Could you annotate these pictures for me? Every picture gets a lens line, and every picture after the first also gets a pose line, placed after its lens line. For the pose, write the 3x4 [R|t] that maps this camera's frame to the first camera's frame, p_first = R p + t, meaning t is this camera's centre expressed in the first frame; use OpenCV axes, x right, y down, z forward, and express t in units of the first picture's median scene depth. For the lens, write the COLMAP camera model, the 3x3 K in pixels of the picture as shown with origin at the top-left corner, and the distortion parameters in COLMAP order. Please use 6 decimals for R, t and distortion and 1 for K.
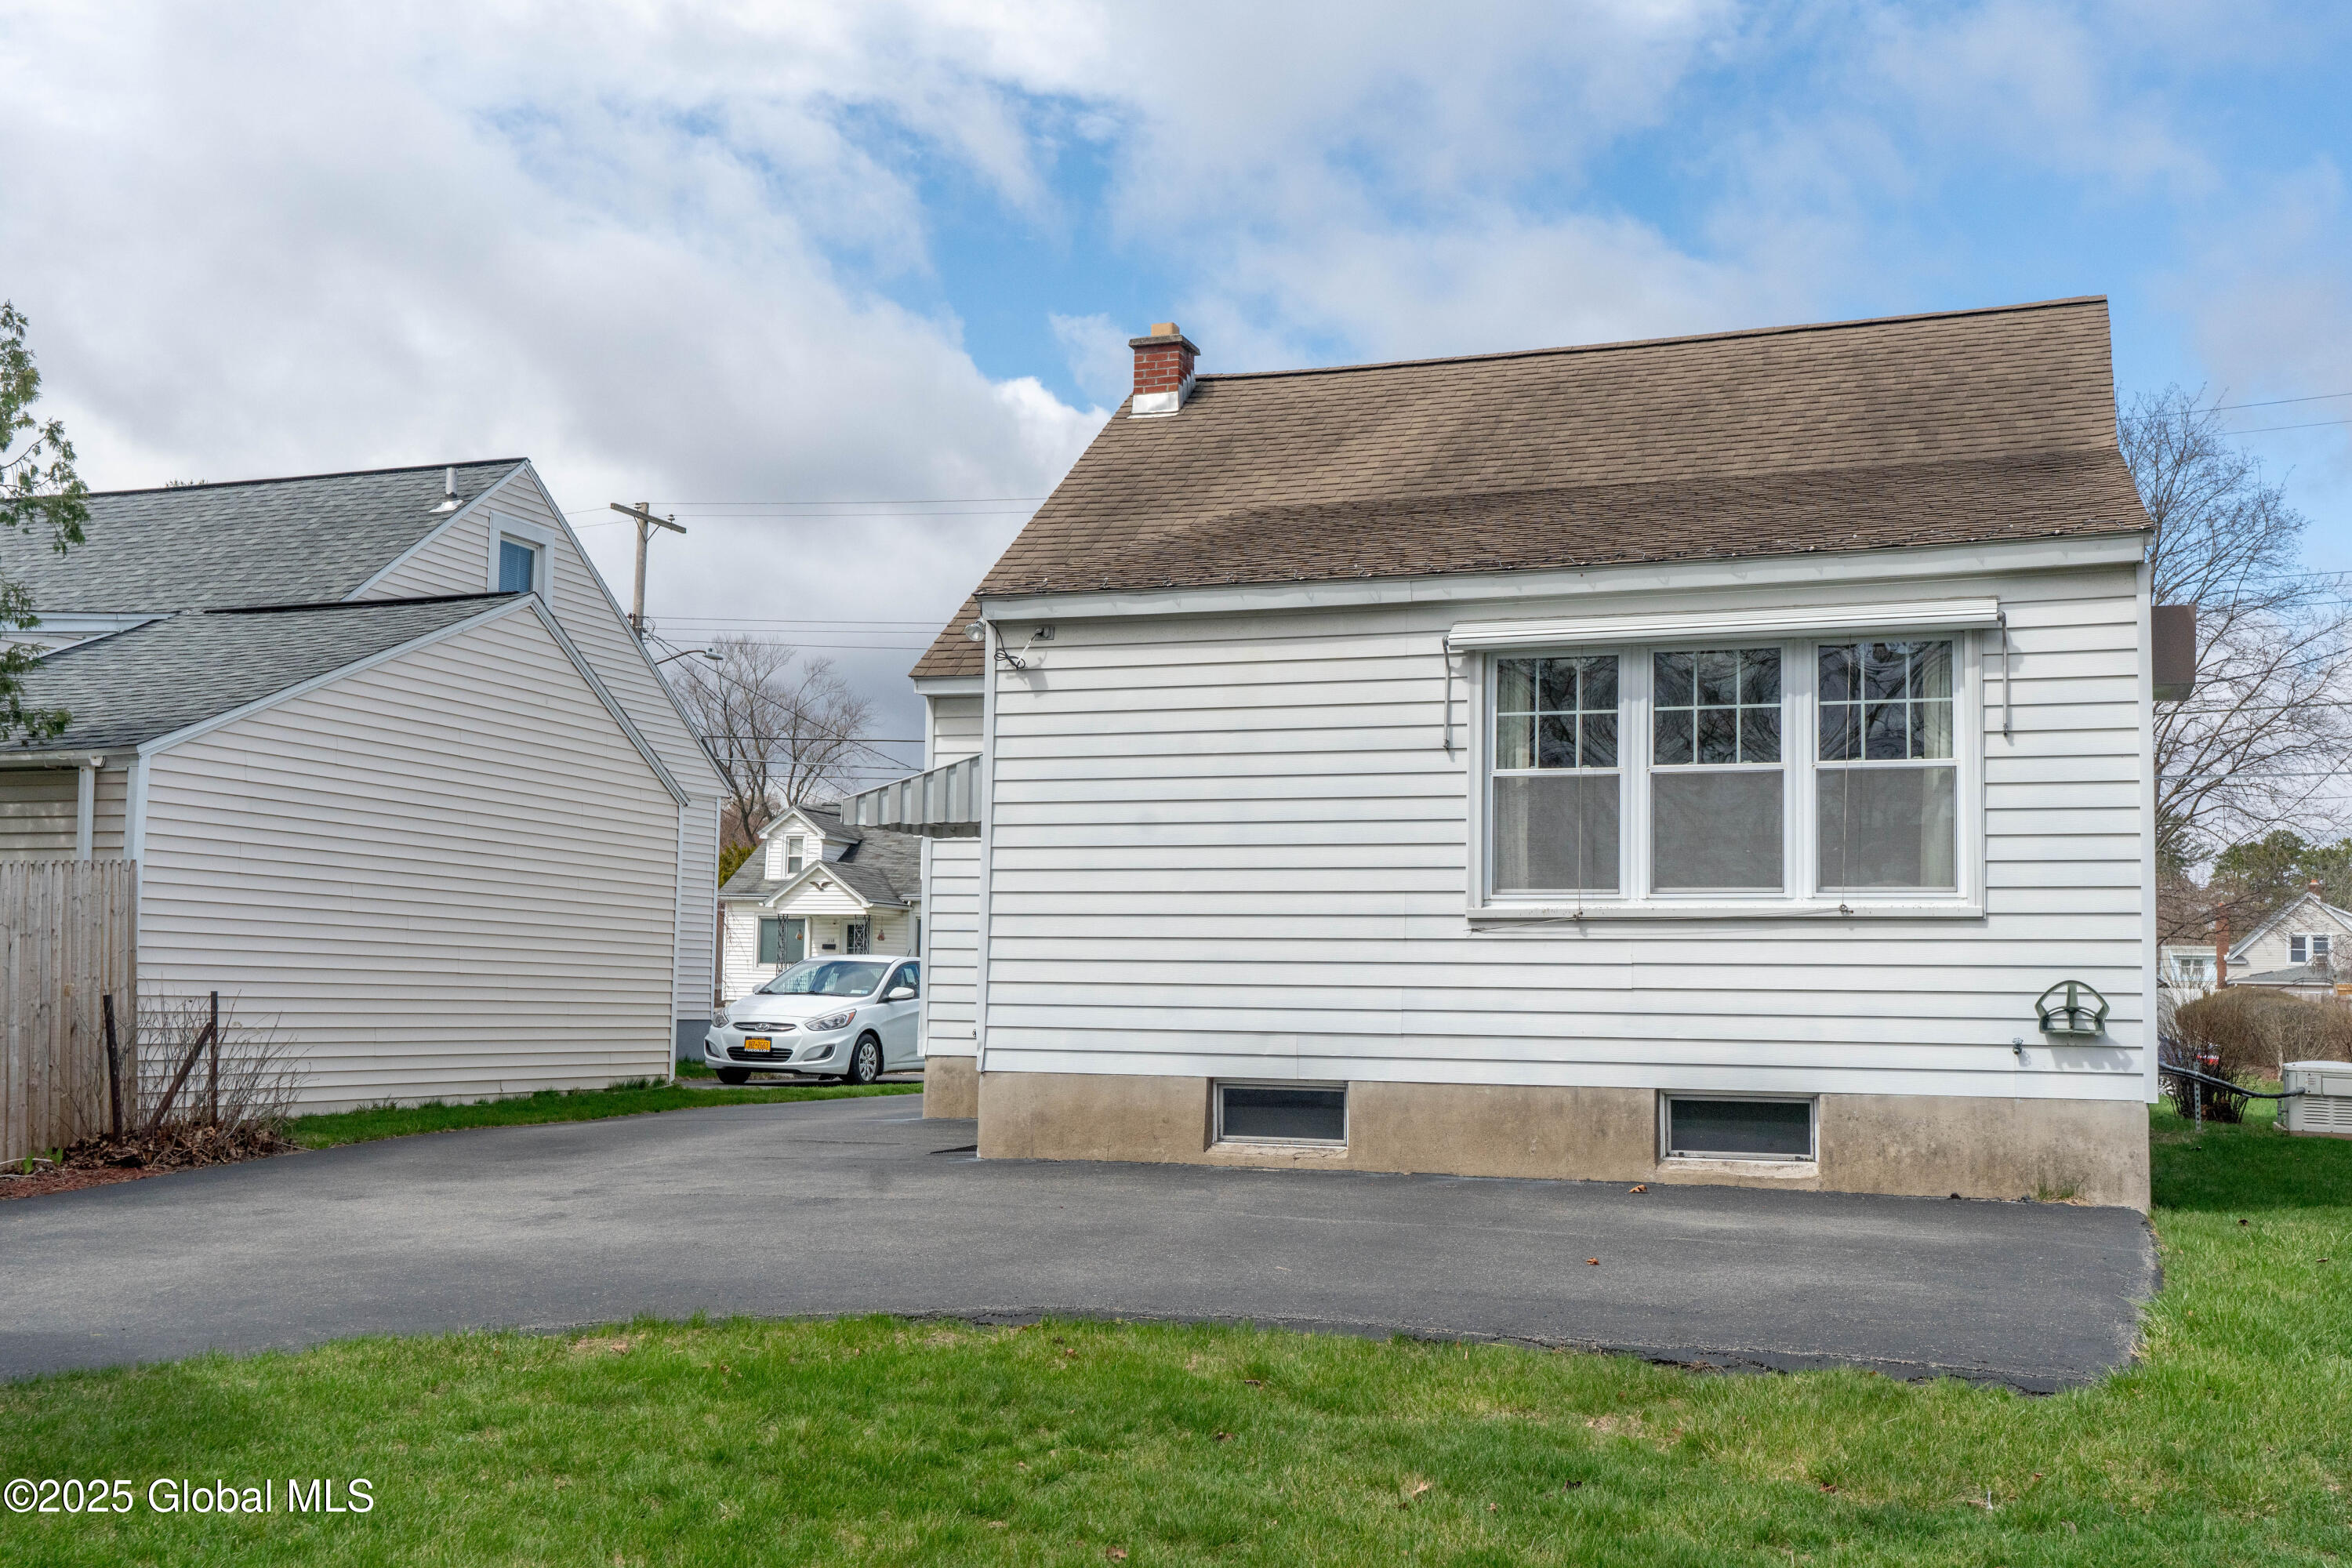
lens RADIAL K [[2293.2, 0, 1176.0], [0, 2293.2, 784.0], [0, 0, 1]] dist [-0.007416, -0.004478]
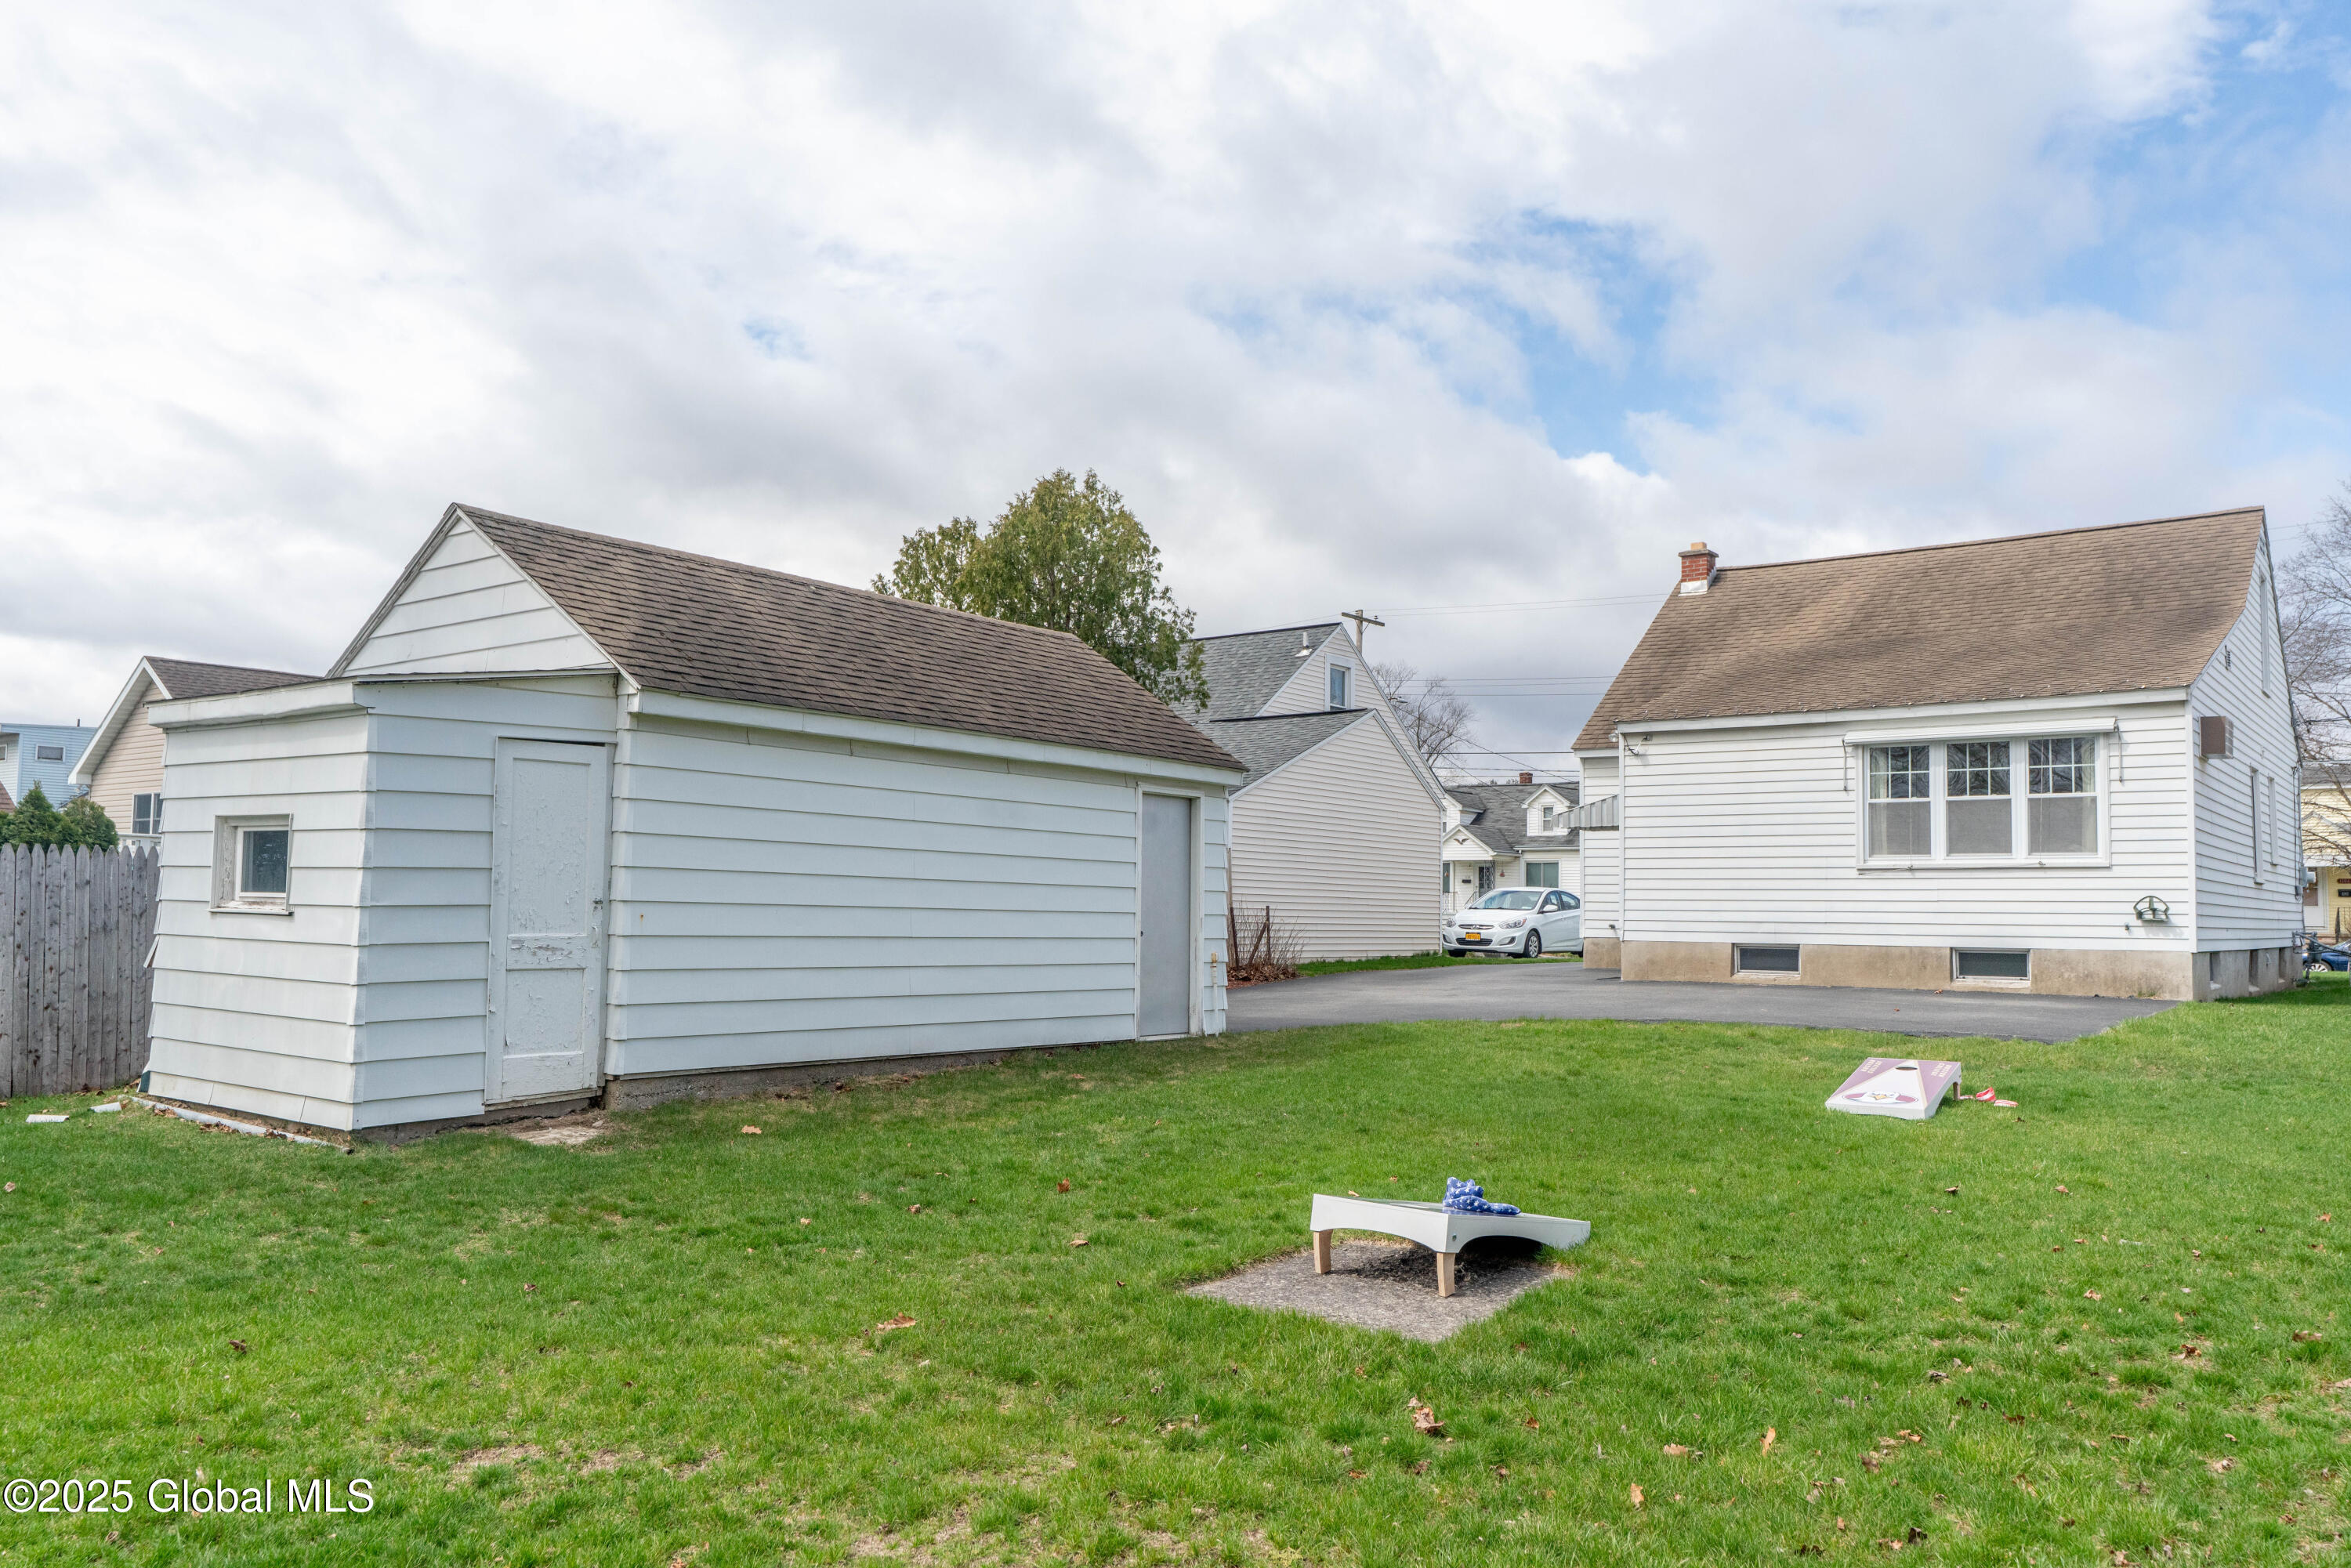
lens RADIAL K [[1733.5, 0, 1173.4], [0, 1733.5, 799.9], [0, 0, 1]] dist [0.010453, -0.005119]
pose [[0.956238, -0.021956, -0.291766, -0.009458], [0.029139, 0.999369, 0.020295, -0.057276], [0.291137, -0.027908, 0.956274, -0.738136]]
